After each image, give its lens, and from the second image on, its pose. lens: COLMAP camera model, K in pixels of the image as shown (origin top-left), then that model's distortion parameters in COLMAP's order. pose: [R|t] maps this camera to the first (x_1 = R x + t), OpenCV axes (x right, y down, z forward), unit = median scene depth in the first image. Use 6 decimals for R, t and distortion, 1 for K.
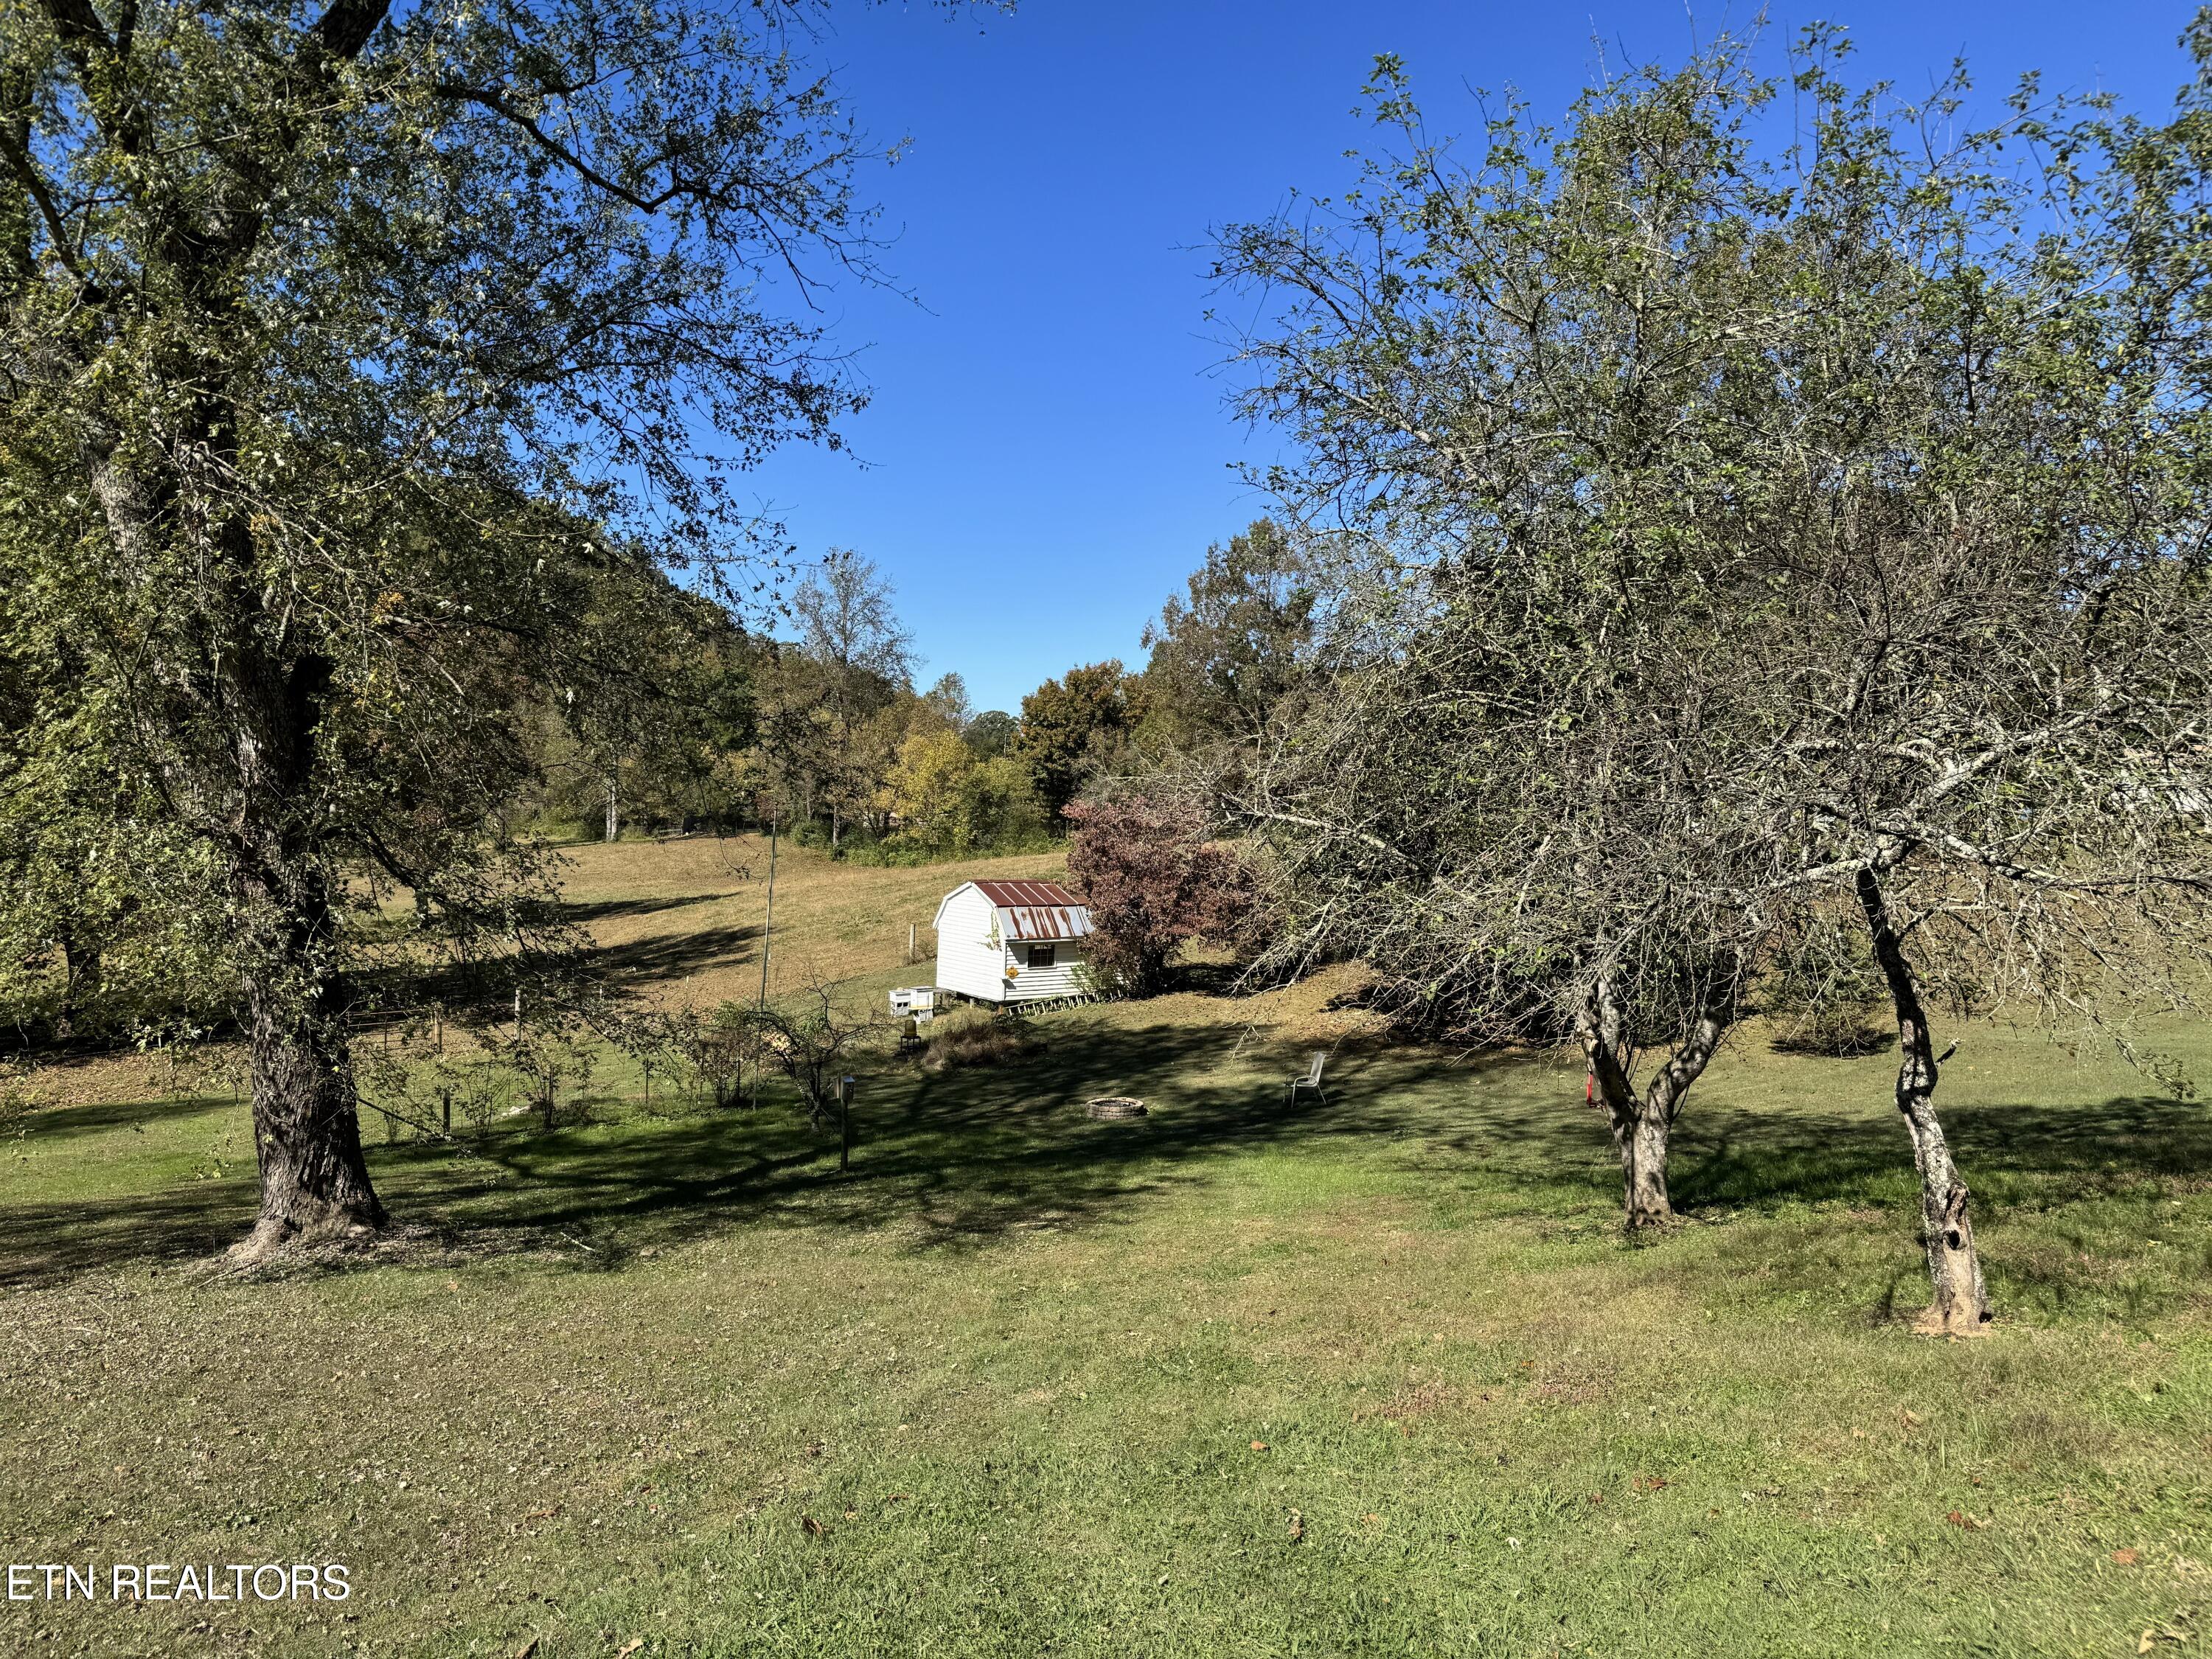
lens RADIAL K [[1532.2, 0, 1123.3], [0, 1532.2, 830.6], [0, 0, 1]] dist [0.036500, -0.002073]
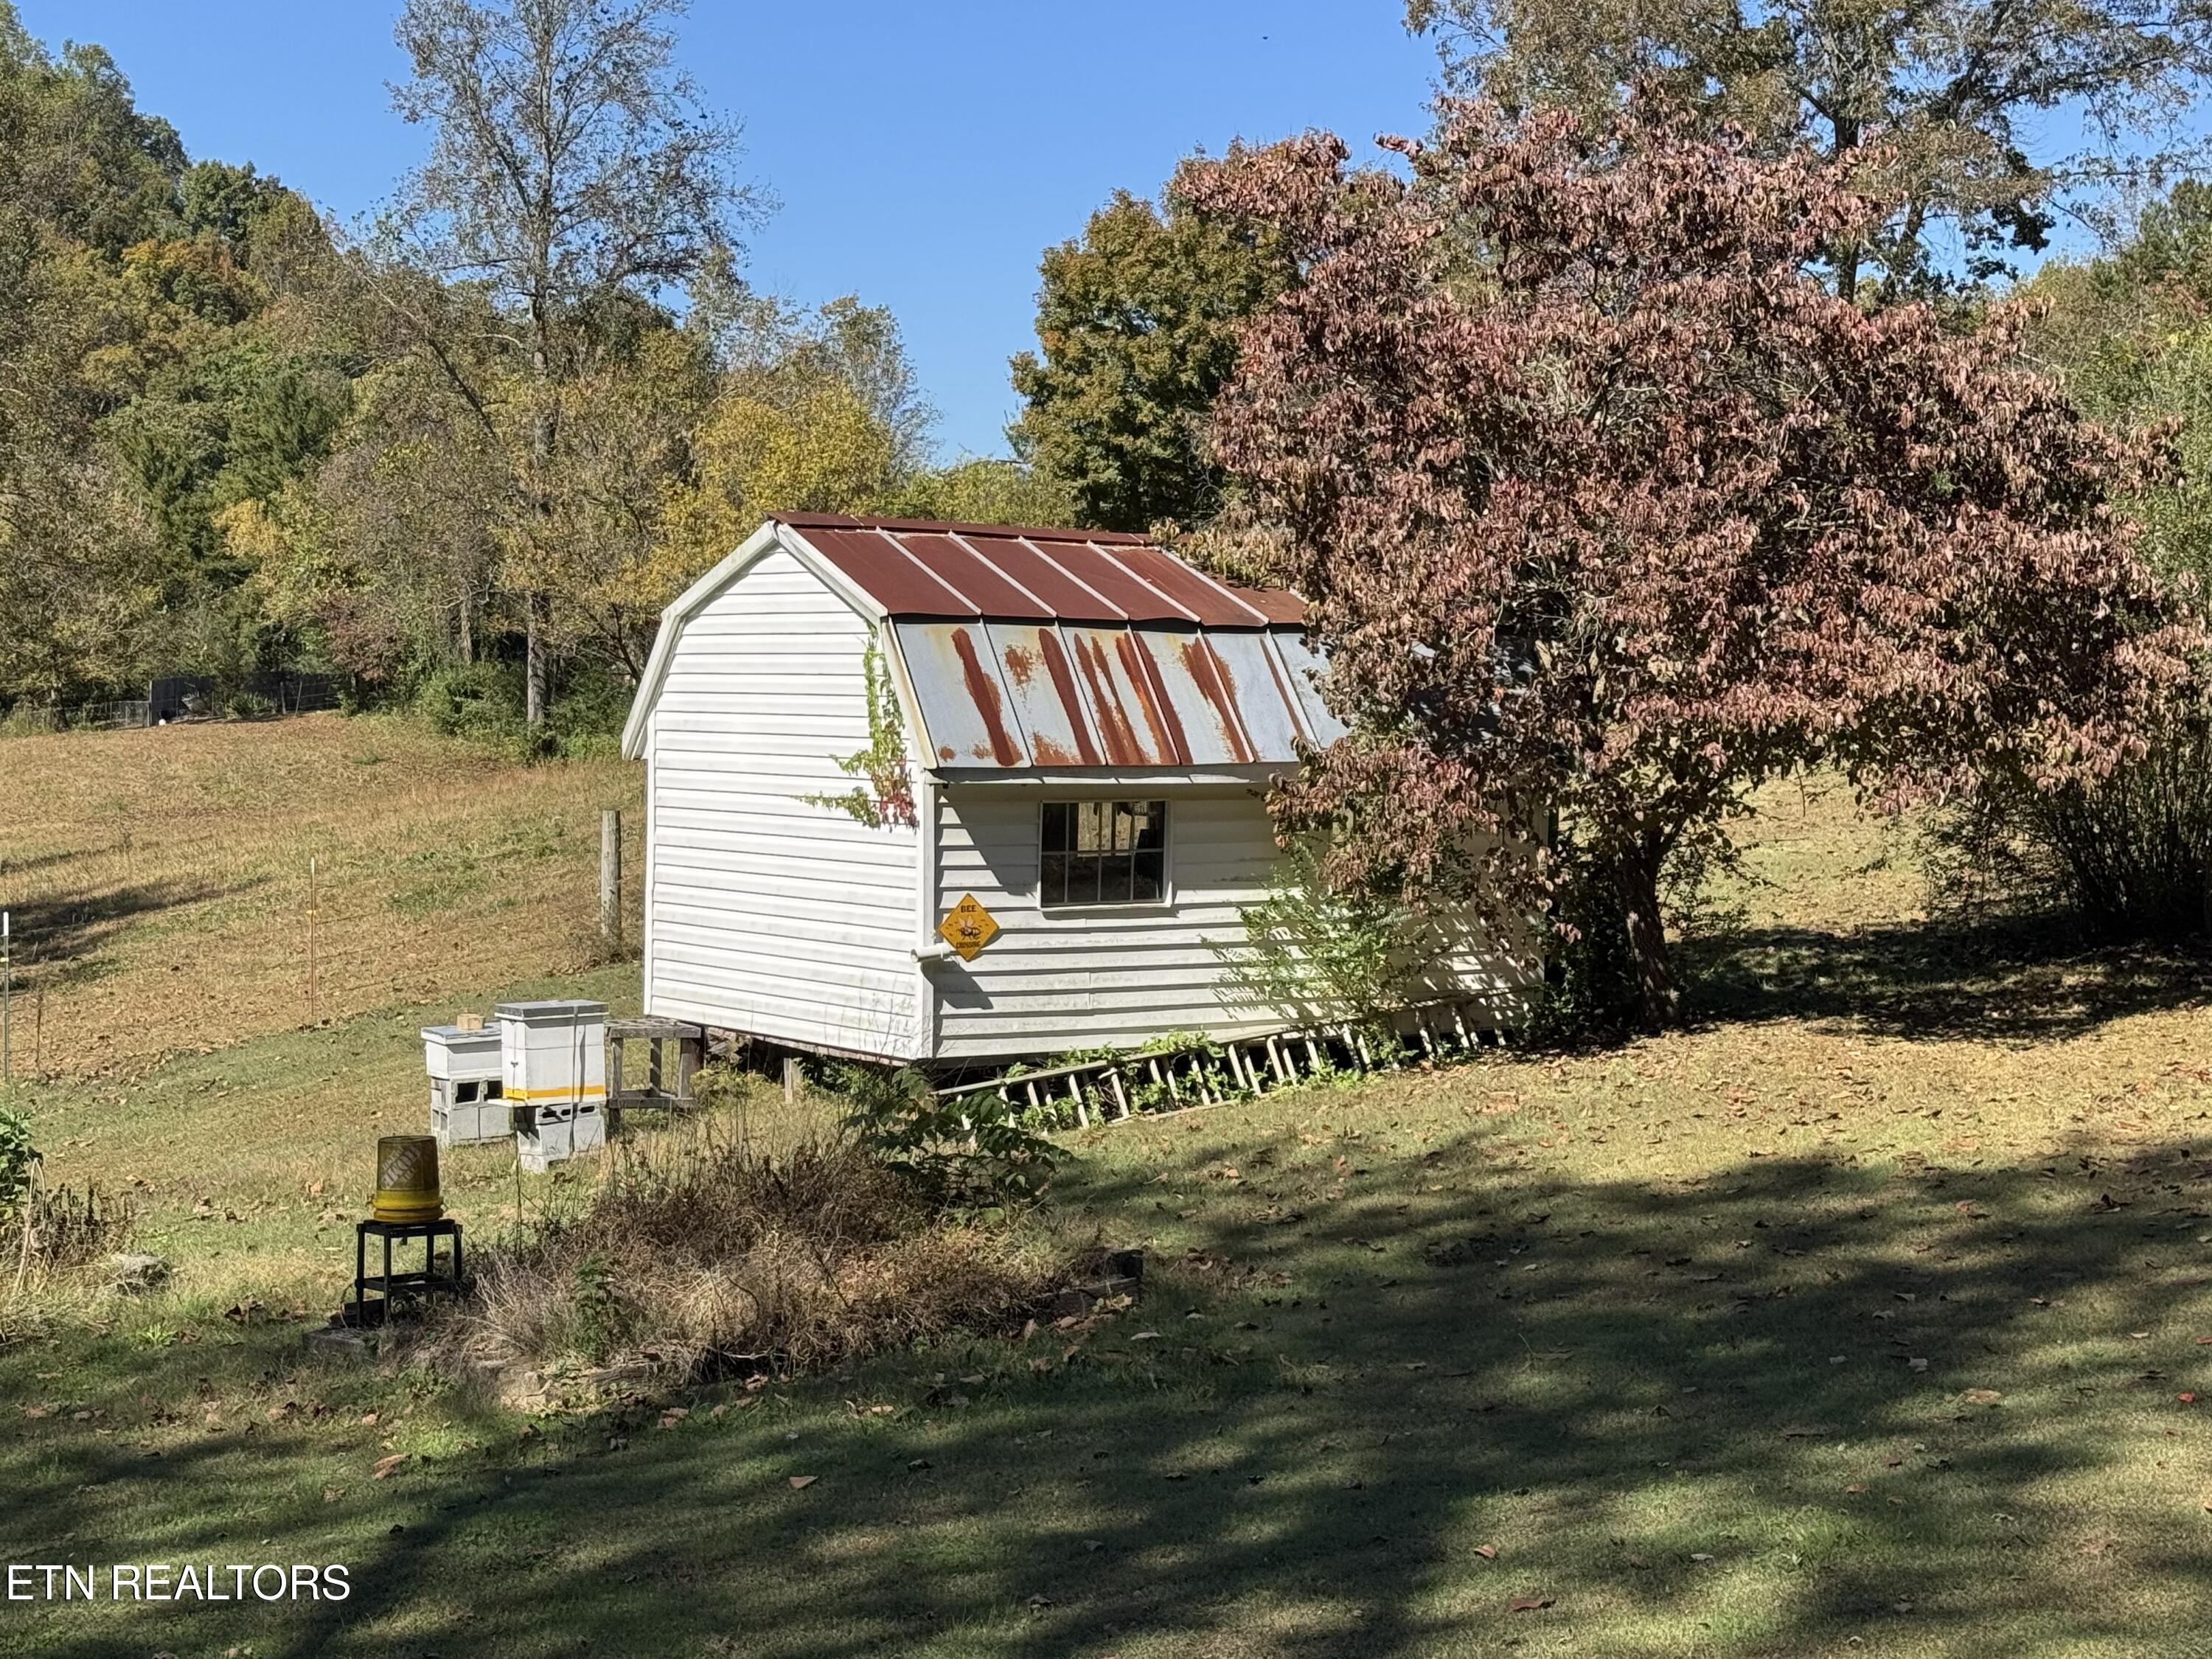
lens RADIAL K [[3744.3, 0, 1095.2], [0, 3744.3, 827.2], [0, 0, 1]] dist [0.239392, 0.000000]
pose [[0.998237, -0.015564, -0.057271, -0.023939], [0.016741, 0.999657, 0.020141, 0.065624], [0.056938, -0.021064, 0.998155, 0.462686]]
